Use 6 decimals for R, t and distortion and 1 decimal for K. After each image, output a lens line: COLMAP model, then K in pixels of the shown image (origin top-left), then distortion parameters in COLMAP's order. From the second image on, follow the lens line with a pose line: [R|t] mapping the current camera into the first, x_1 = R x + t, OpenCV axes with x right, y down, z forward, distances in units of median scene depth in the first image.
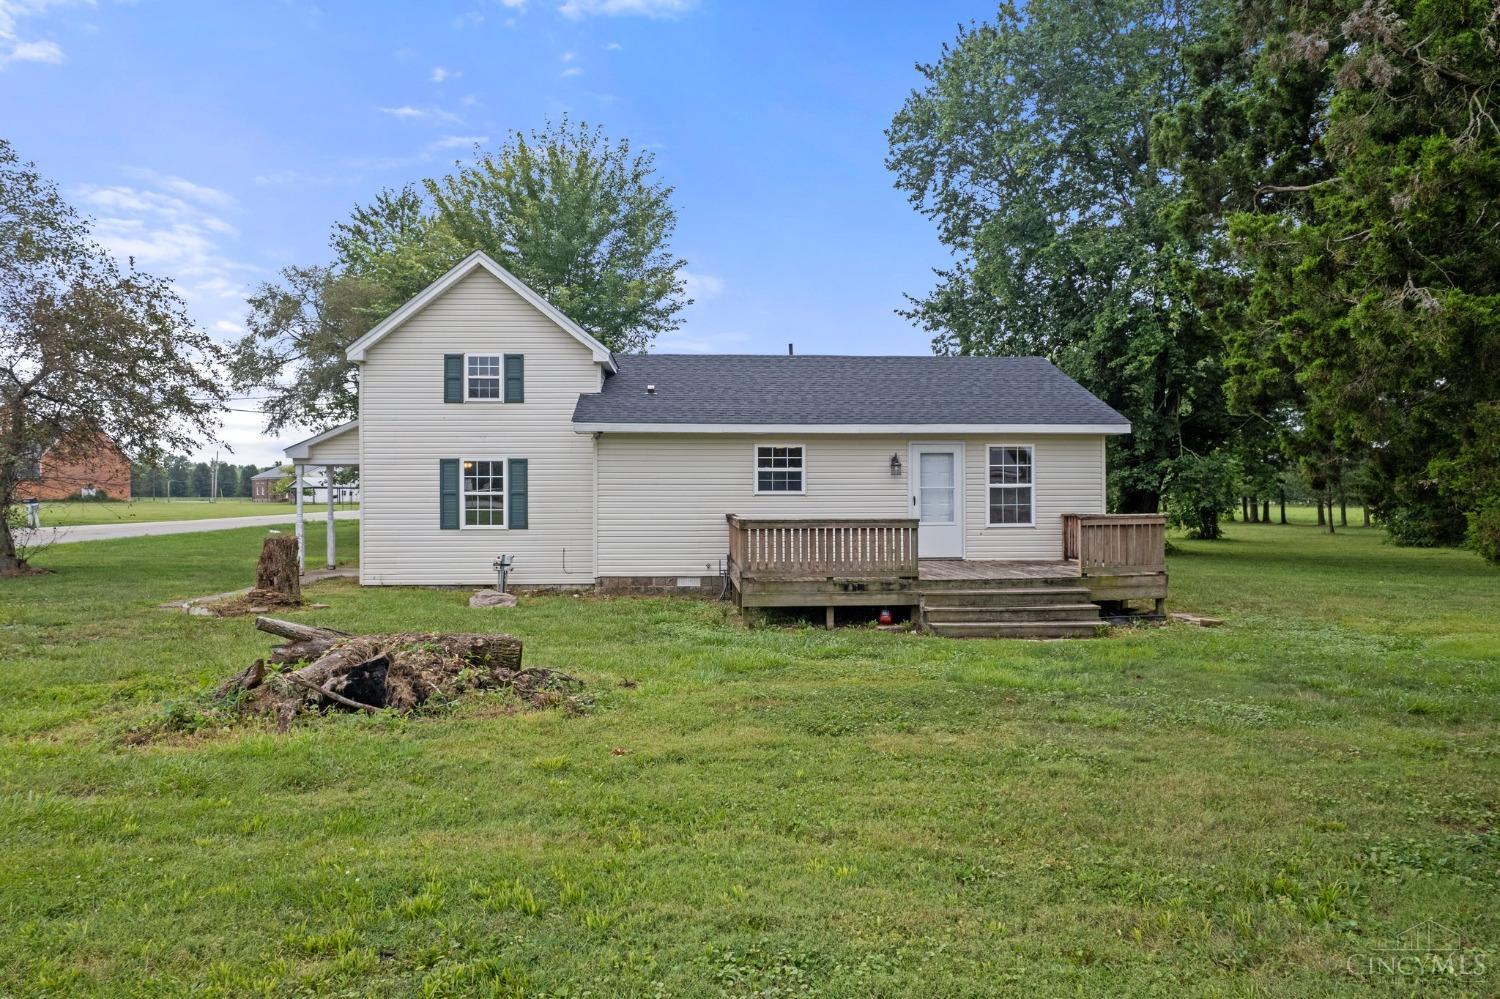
lens RADIAL K [[958.0, 0, 748.3], [0, 958.0, 497.7], [0, 0, 1]] dist [-0.052690, 0.007895]
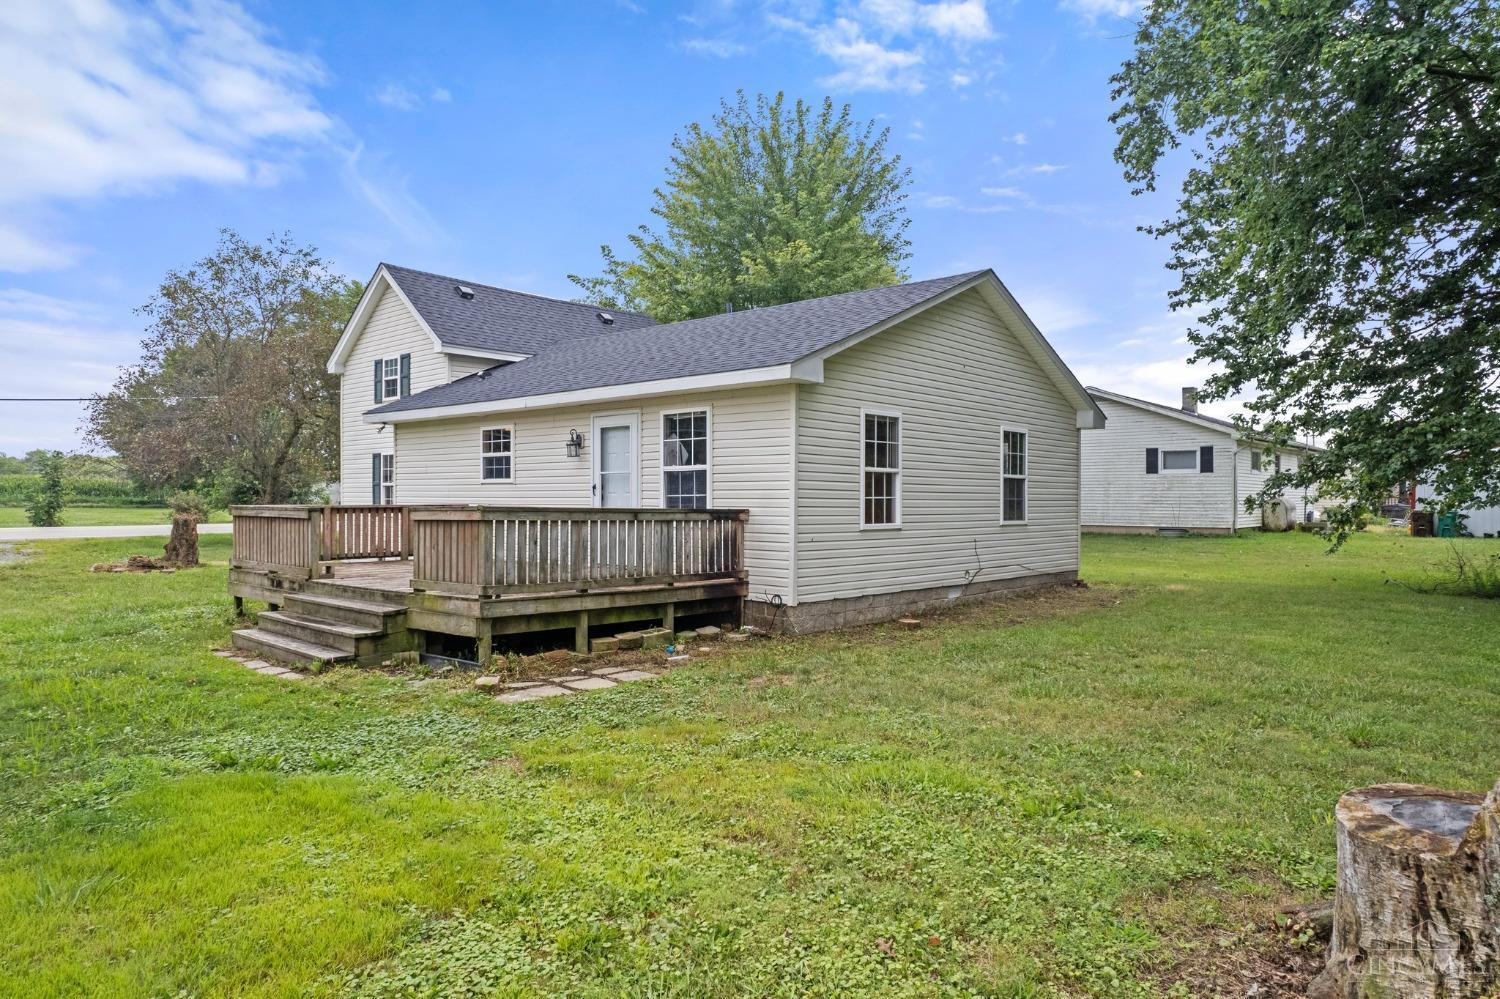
lens RADIAL K [[958.0, 0, 746.3], [0, 958.0, 496.6], [0, 0, 1]] dist [-0.052690, 0.007895]
pose [[0.696917, 0.005205, -0.717132, 0.812347], [-0.008974, 0.999959, -0.001462, 0.008997], [0.717095, 0.007454, 0.696935, 0.538721]]
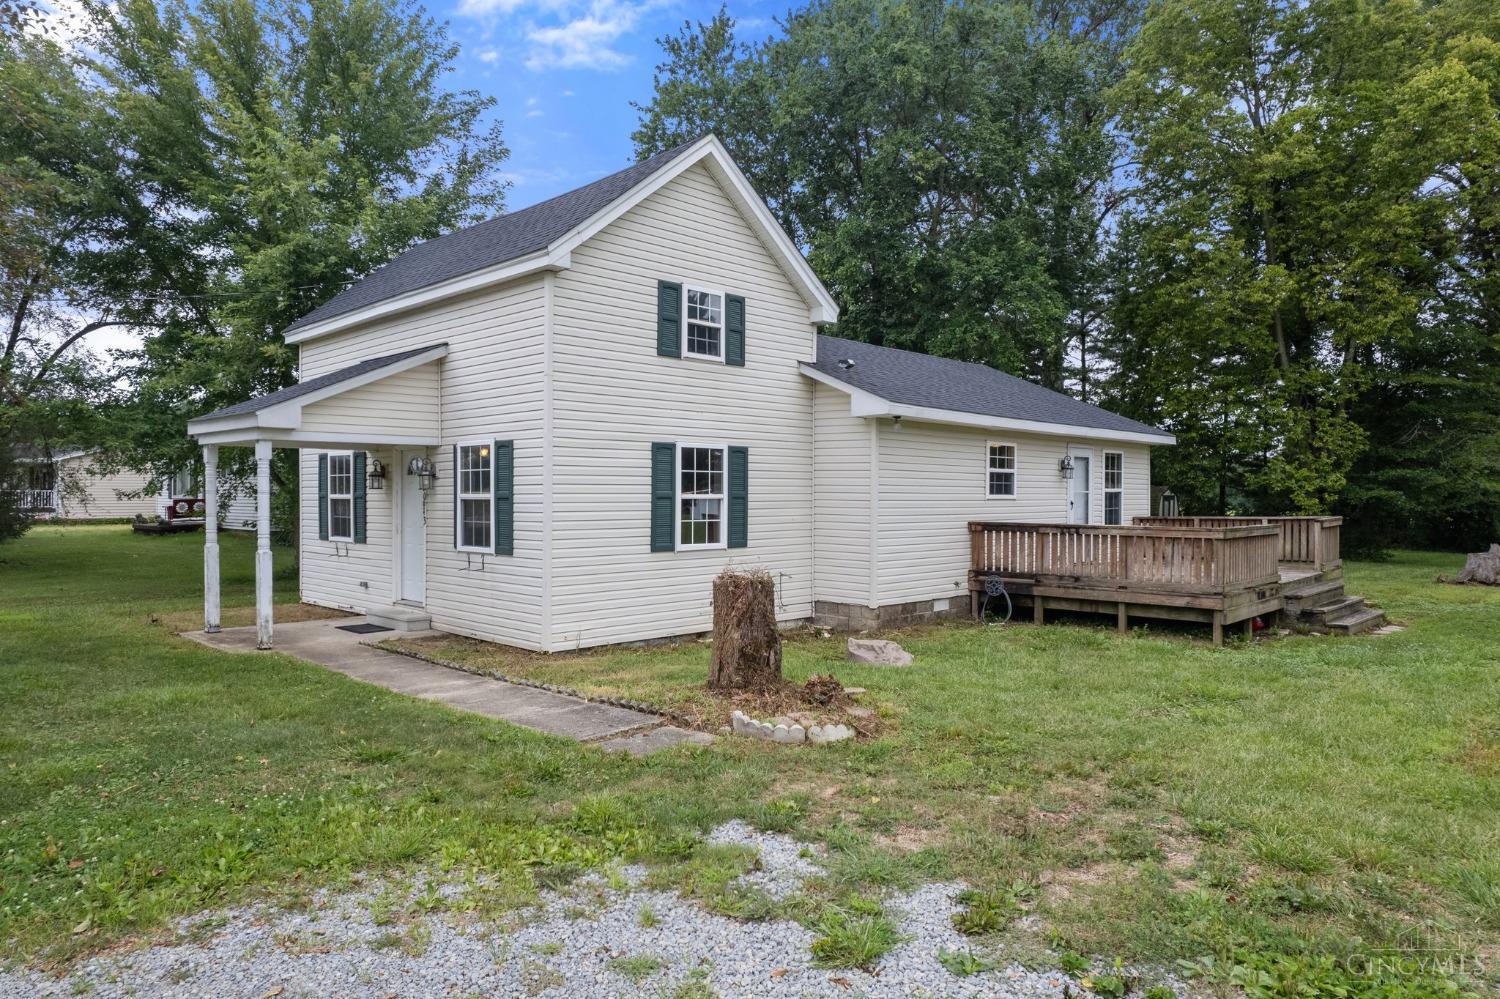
lens RADIAL K [[958.0, 0, 744.3], [0, 958.0, 499.7], [0, 0, 1]] dist [-0.052690, 0.007895]
pose [[0.752647, 0.000959, 0.658424, -0.711376], [0.003474, 0.999979, -0.005428, 0.001765], [-0.658416, 0.006372, 0.752628, 0.483567]]
